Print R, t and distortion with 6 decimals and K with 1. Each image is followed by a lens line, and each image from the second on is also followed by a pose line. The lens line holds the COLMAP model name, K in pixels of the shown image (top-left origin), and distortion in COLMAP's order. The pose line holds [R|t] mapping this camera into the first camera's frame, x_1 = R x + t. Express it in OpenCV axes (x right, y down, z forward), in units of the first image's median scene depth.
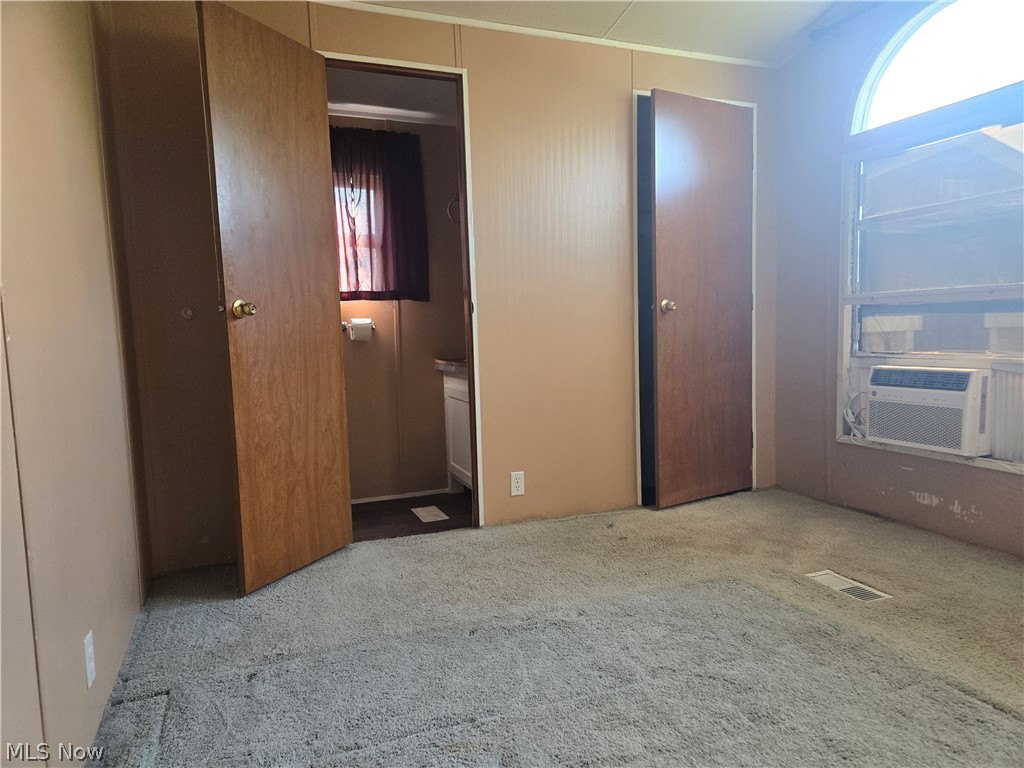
lens RADIAL K [[684.0, 0, 517.9], [0, 684.0, 390.6], [0, 0, 1]] dist [0.060746, -0.036208]
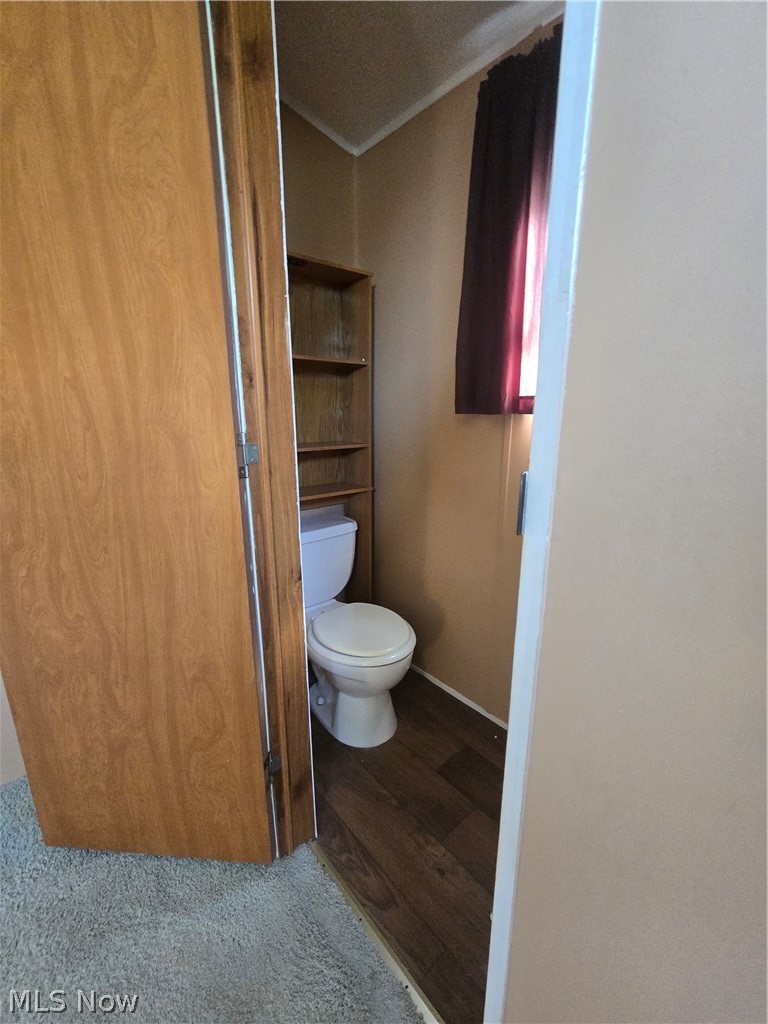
lens RADIAL K [[422.0, 0, 381.2], [0, 422.0, 510.0], [0, 0, 1]] dist [-0.001680, 0.001082]
pose [[0.341042, 0.255295, -0.904718, 0.031621], [-0.106841, 0.966707, 0.232512, -0.160339], [0.933957, 0.017364, 0.356964, 1.015028]]
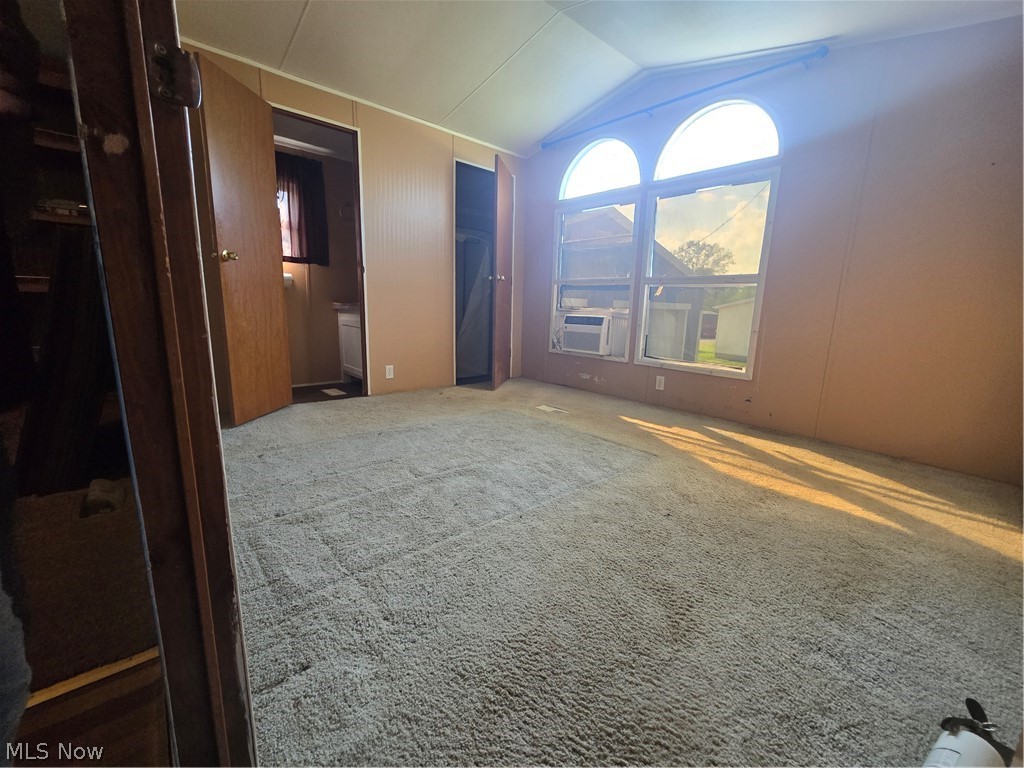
lens RADIAL K [[422.0, 0, 512.2], [0, 422.0, 383.5], [0, 0, 1]] dist [-0.001680, 0.001082]
pose [[0.938560, -0.011954, 0.344910, -0.094353], [-0.019287, 0.996021, 0.087003, 0.073335], [-0.344578, -0.088309, 0.934595, -0.178589]]
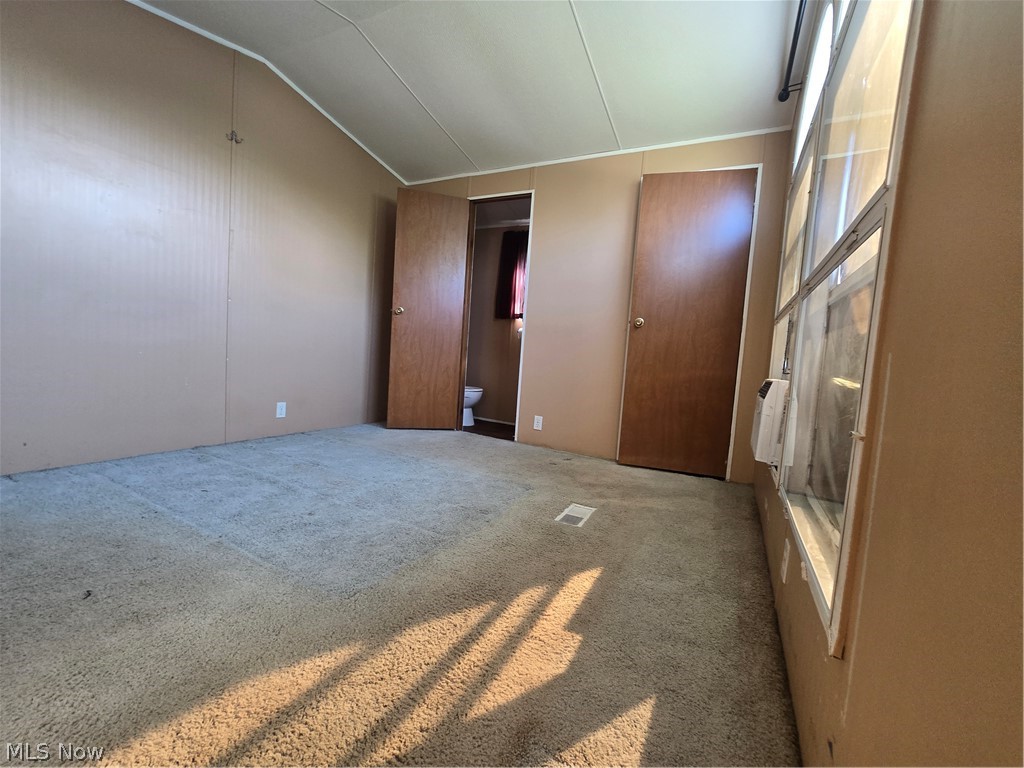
lens RADIAL K [[422.0, 0, 515.4], [0, 422.0, 381.7], [0, 0, 1]] dist [-0.001680, 0.001082]
pose [[0.648350, 0.126181, -0.750814, 0.860417], [-0.164370, 0.986112, 0.023786, 0.022244], [0.743387, 0.107990, 0.660086, 0.298068]]
